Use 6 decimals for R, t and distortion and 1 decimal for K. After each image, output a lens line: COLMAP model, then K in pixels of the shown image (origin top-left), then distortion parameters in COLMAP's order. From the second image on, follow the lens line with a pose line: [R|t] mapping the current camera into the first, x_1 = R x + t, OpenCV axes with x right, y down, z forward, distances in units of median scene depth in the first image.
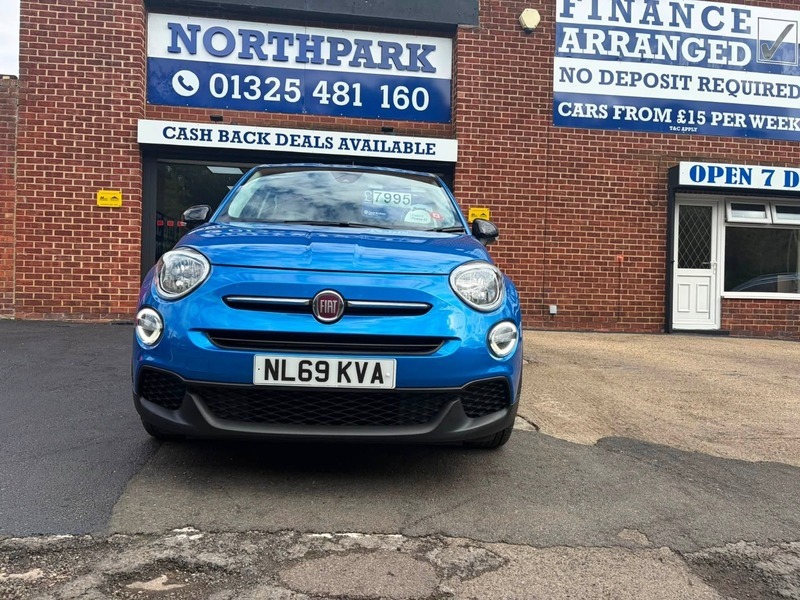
lens RADIAL K [[577.5, 0, 404.6], [0, 577.5, 298.2], [0, 0, 1]] dist [0.002455, -0.009369]
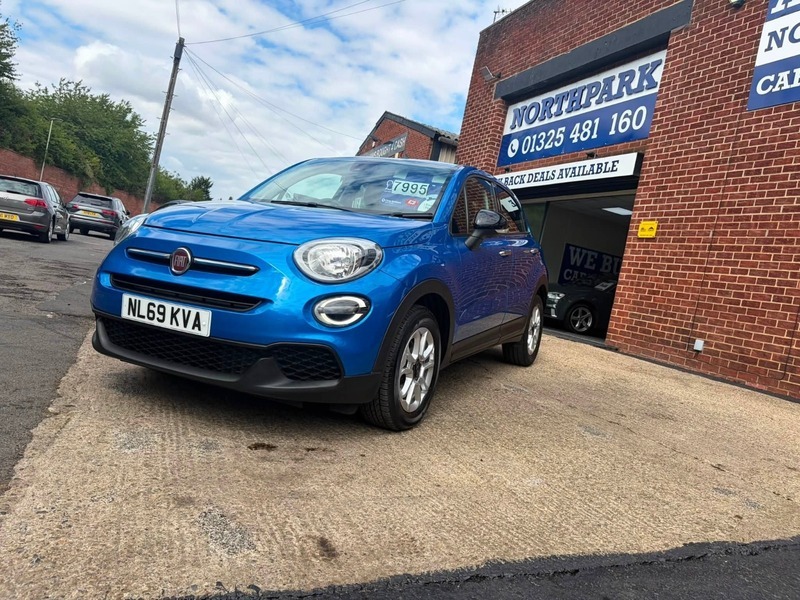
lens RADIAL K [[577.5, 0, 404.6], [0, 577.5, 298.2], [0, 0, 1]] dist [0.002455, -0.009369]
pose [[0.295474, 0.057587, -0.953614, 0.876826], [-0.194775, 0.980847, -0.001119, 0.035631], [0.935285, 0.186071, 0.301031, 0.393069]]
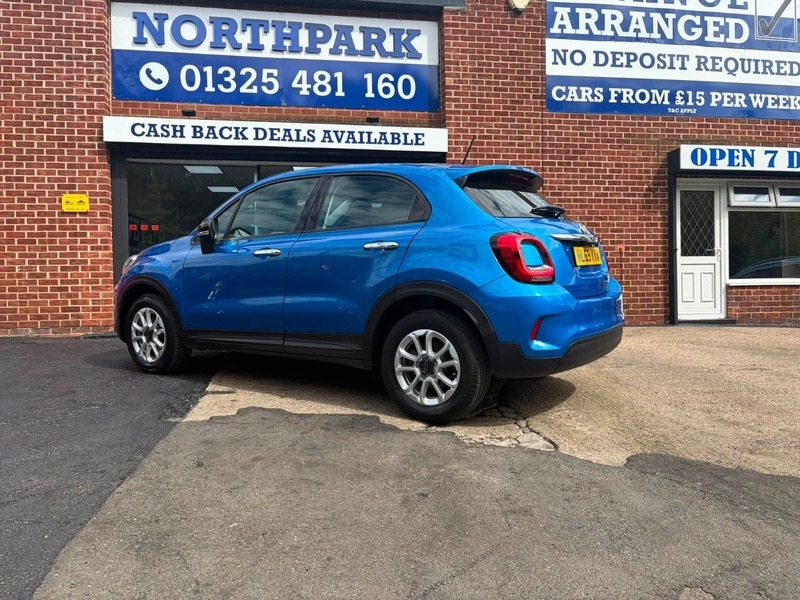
lens RADIAL K [[568.0, 0, 411.0], [0, 568.0, 299.3], [0, 0, 1]] dist [0.001819, -0.001982]
pose [[0.999023, -0.036784, 0.024510, -0.000937], [0.036562, 0.999287, 0.009448, -0.006099], [-0.024840, -0.008543, 0.999655, 0.068580]]
